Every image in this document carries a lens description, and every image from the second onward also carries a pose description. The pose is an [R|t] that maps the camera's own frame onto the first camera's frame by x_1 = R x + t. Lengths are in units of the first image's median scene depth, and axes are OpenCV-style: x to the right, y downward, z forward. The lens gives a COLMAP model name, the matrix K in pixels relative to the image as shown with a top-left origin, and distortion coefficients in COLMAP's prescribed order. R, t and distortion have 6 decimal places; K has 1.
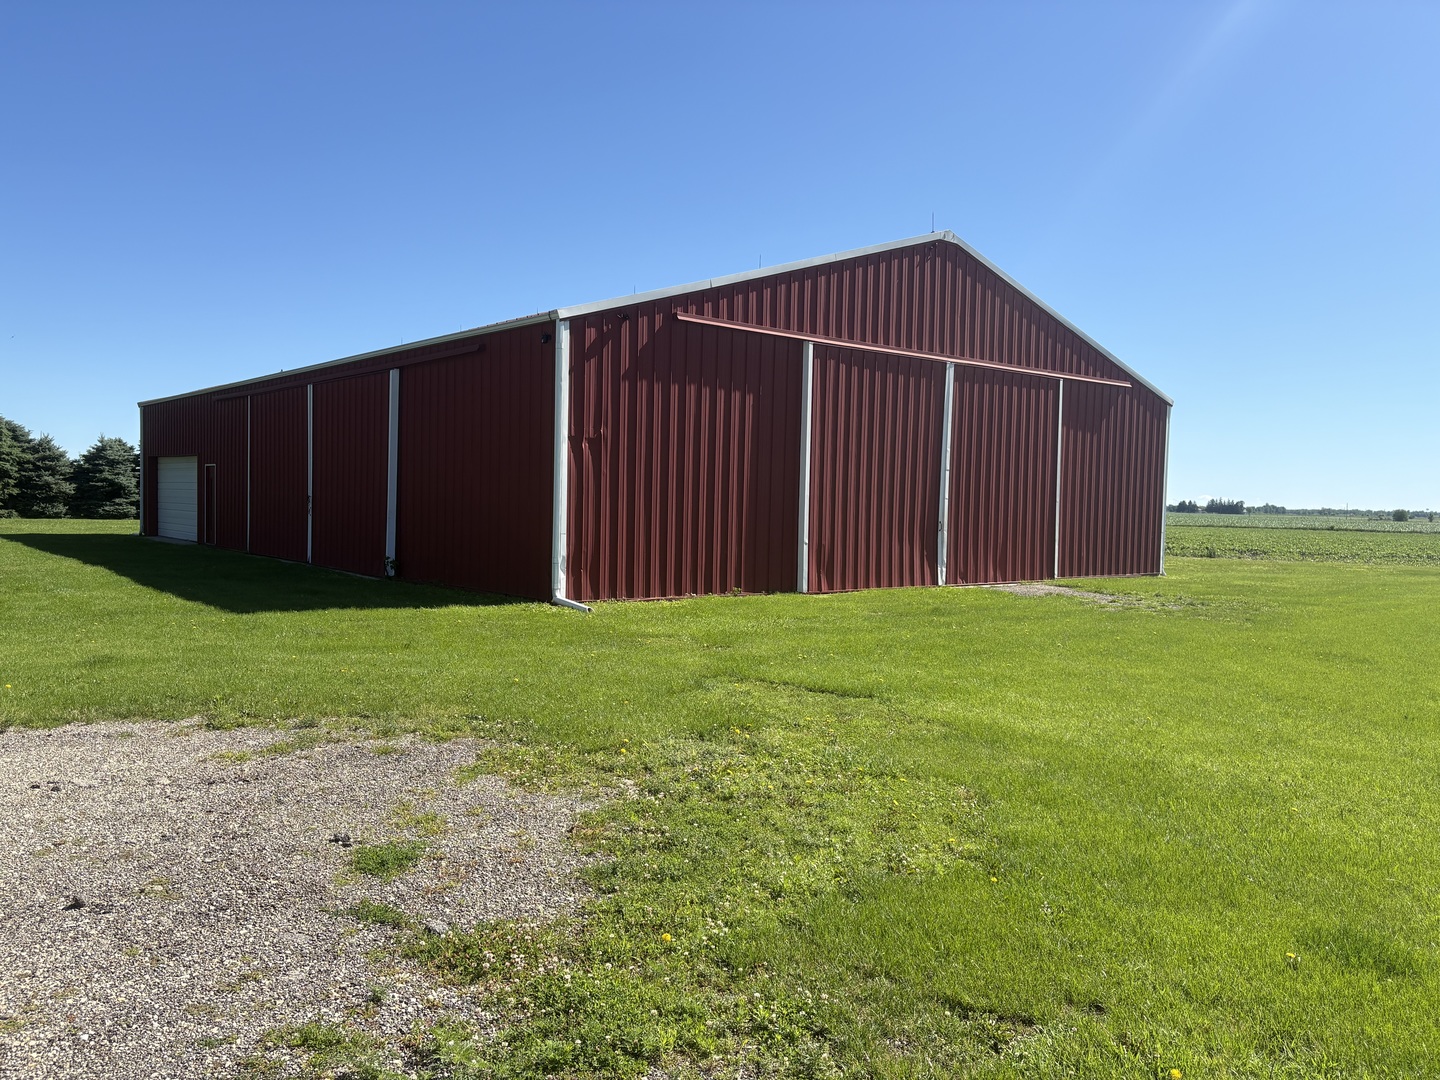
lens RADIAL K [[1080.9, 0, 720.5], [0, 1080.9, 546.9], [0, 0, 1]] dist [0.024961, -0.008854]
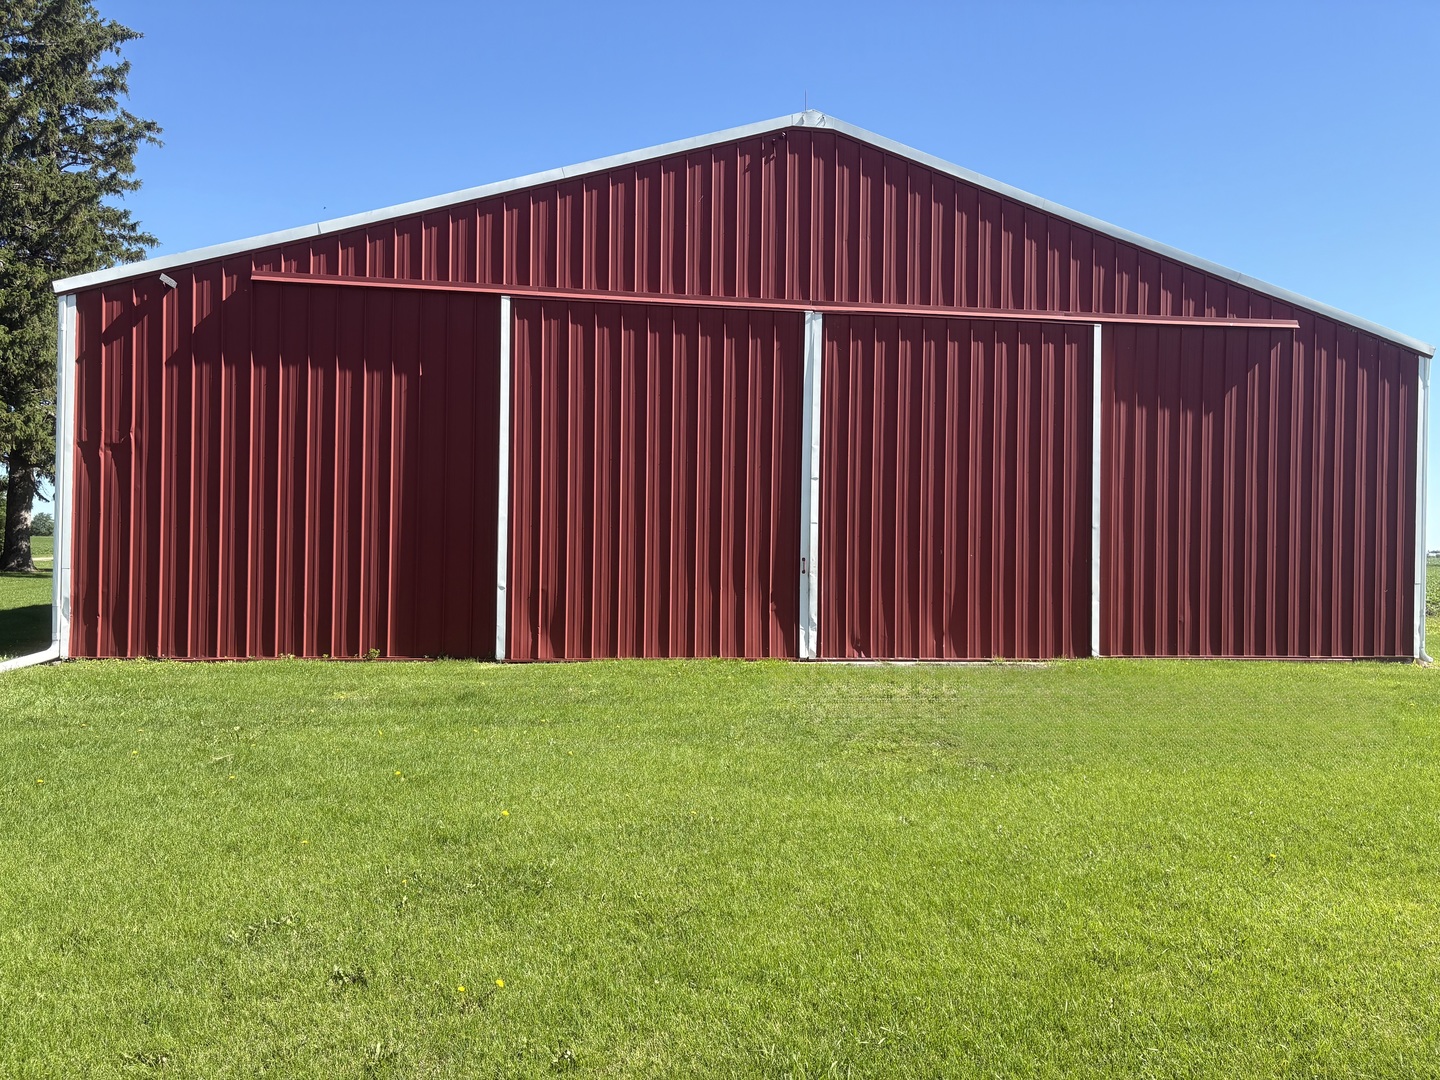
lens RADIAL K [[1080.9, 0, 720.4], [0, 1080.9, 530.3], [0, 0, 1]] dist [0.024961, -0.008854]
pose [[0.863345, -0.012889, -0.504449, 0.501541], [-0.017257, 0.998335, -0.055043, -0.003711], [0.504319, 0.056227, 0.861685, 0.437655]]
